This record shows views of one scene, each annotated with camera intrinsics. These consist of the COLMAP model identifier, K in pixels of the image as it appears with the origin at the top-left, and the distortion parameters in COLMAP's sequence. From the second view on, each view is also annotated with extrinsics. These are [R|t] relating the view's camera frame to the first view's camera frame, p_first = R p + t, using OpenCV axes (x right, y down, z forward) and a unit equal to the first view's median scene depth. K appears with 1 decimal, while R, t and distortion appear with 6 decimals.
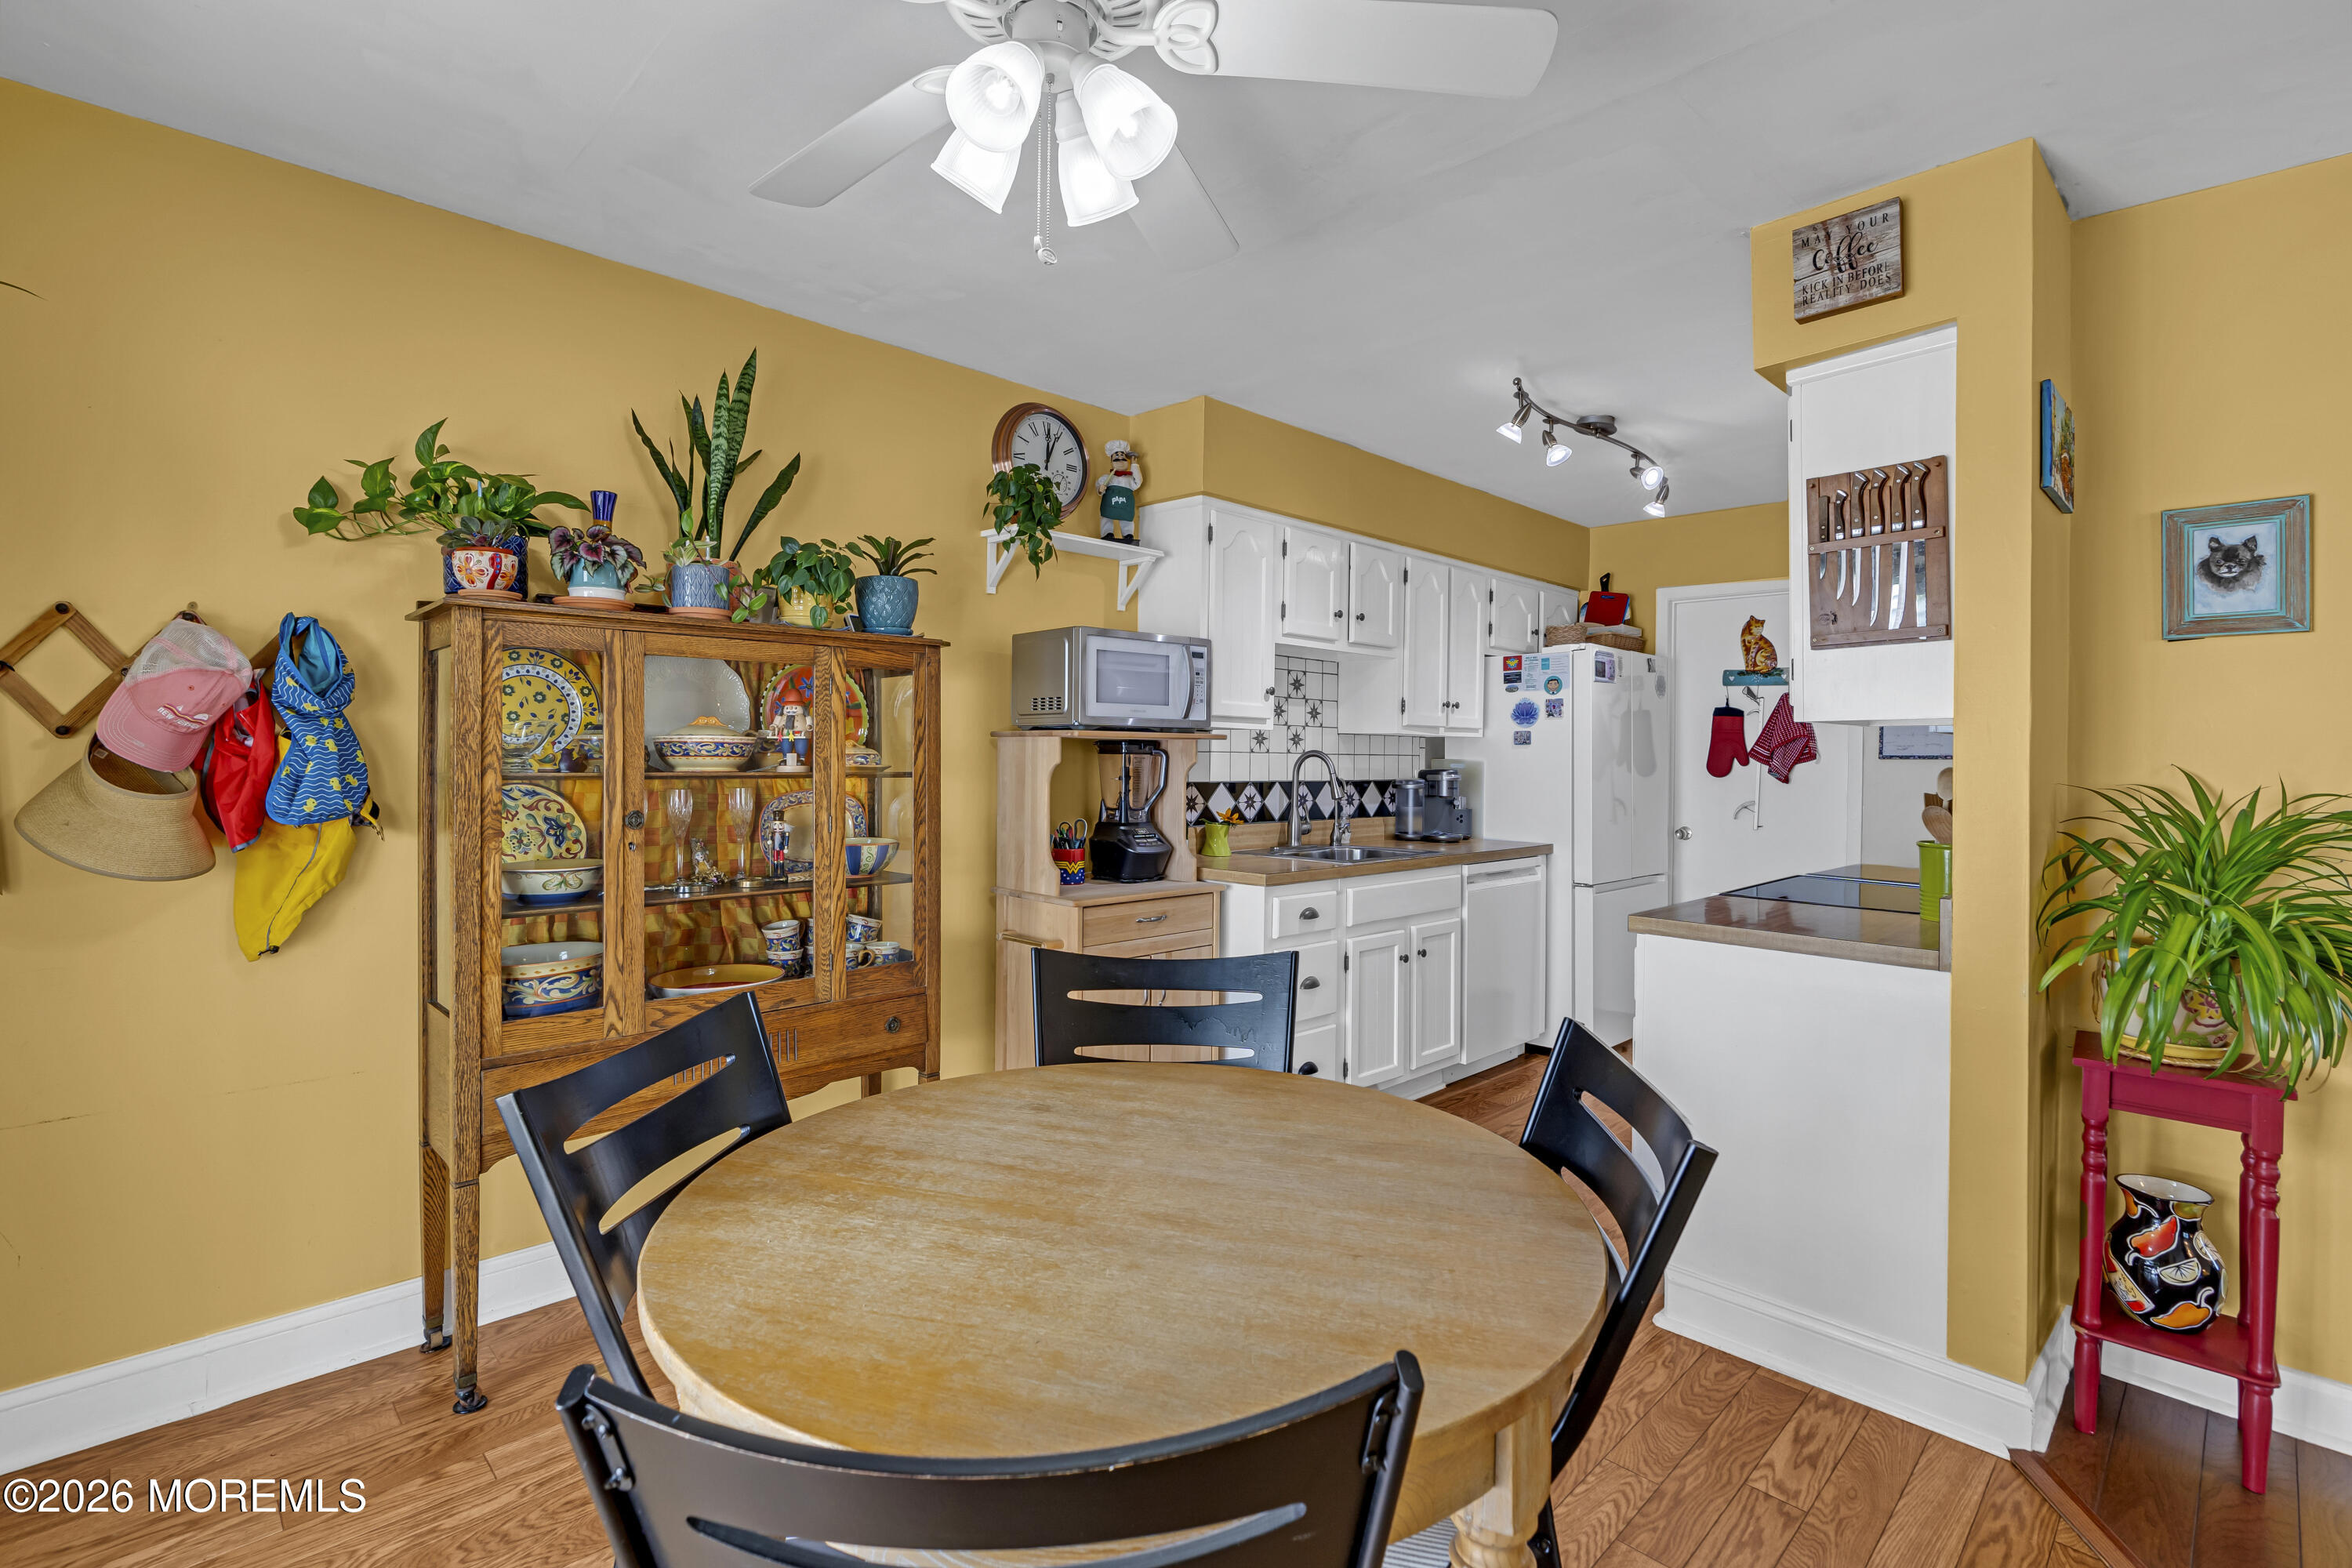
lens RADIAL K [[1092.2, 0, 1185.4], [0, 1092.2, 751.7], [0, 0, 1]] dist [-0.001044, 0.000375]
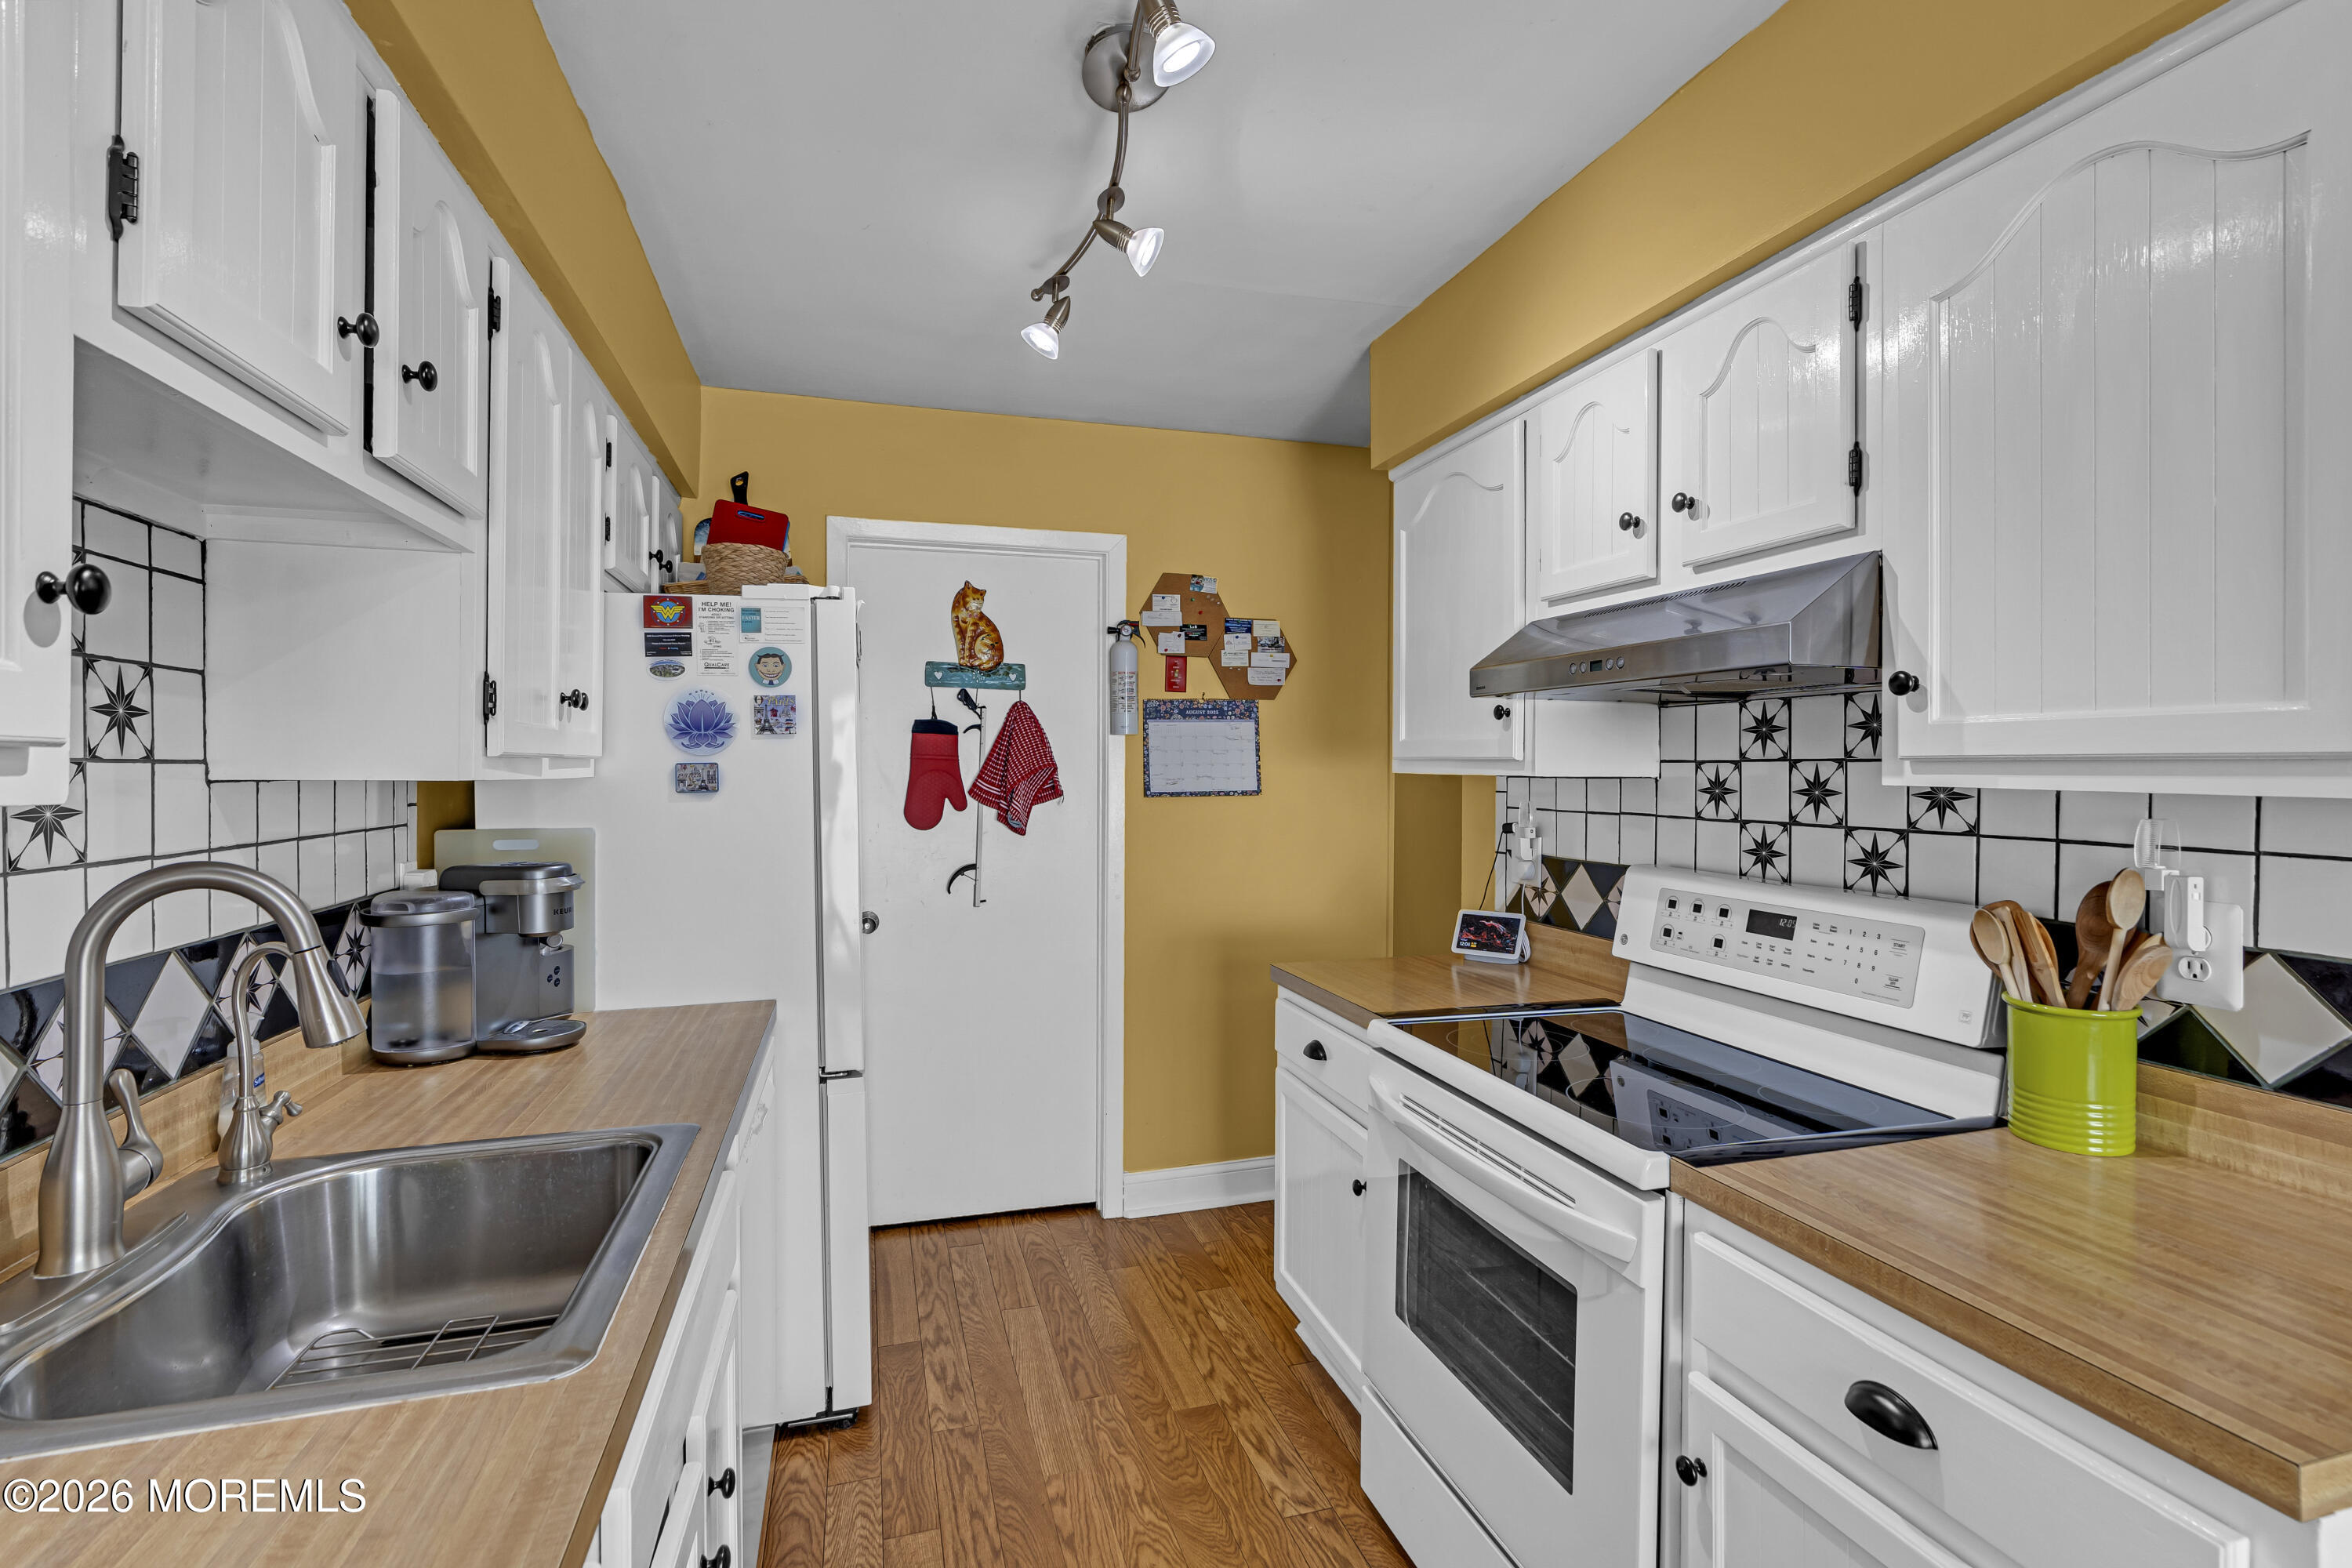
lens RADIAL K [[1079.7, 0, 1179.1], [0, 1079.7, 779.5], [0, 0, 1]] dist [0.000880, -0.000219]
pose [[0.474390, -0.025795, 0.879937, 0.005894], [0.005294, 0.999636, 0.026449, -0.022595], [-0.880299, -0.007889, 0.474354, 0.599025]]
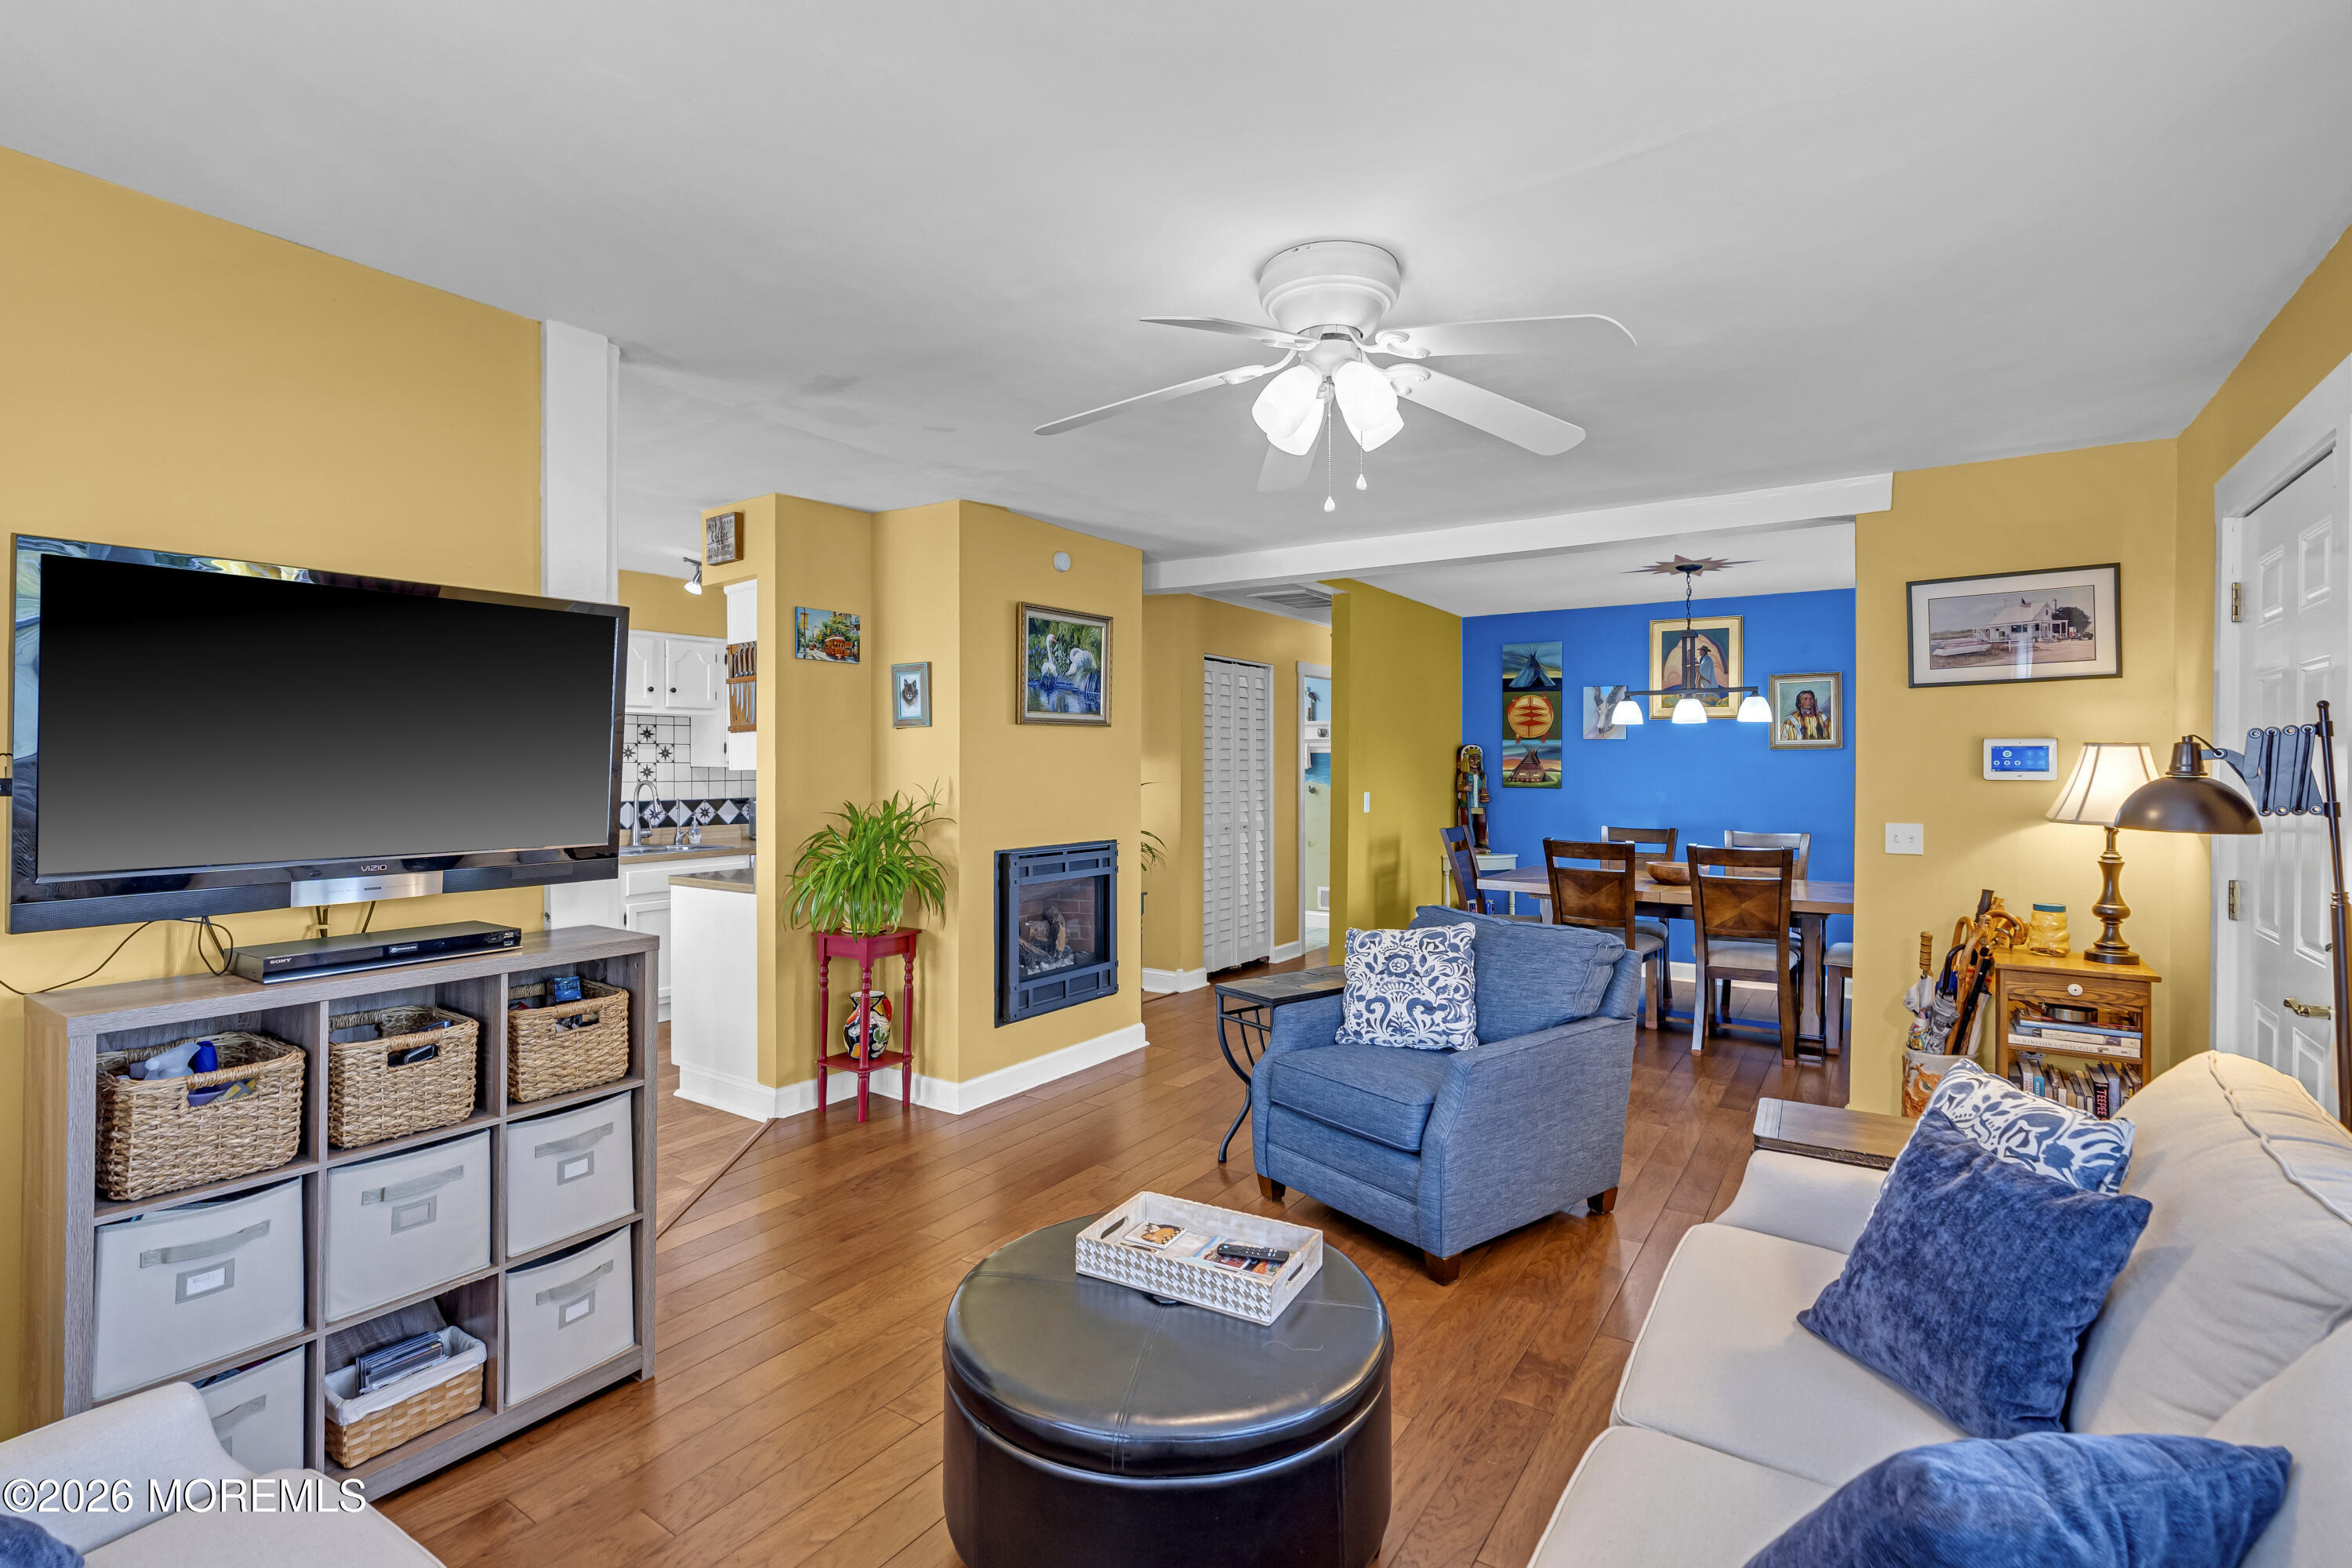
lens RADIAL K [[1082.0, 0, 1183.1], [0, 1082.0, 762.7], [0, 0, 1]] dist [-0.004547, 0.000202]
pose [[0.979903, -0.012991, 0.199050, 0.468450], [0.012671, 0.999916, 0.002880, -0.017143], [-0.199071, -0.000300, 0.979985, -0.494314]]
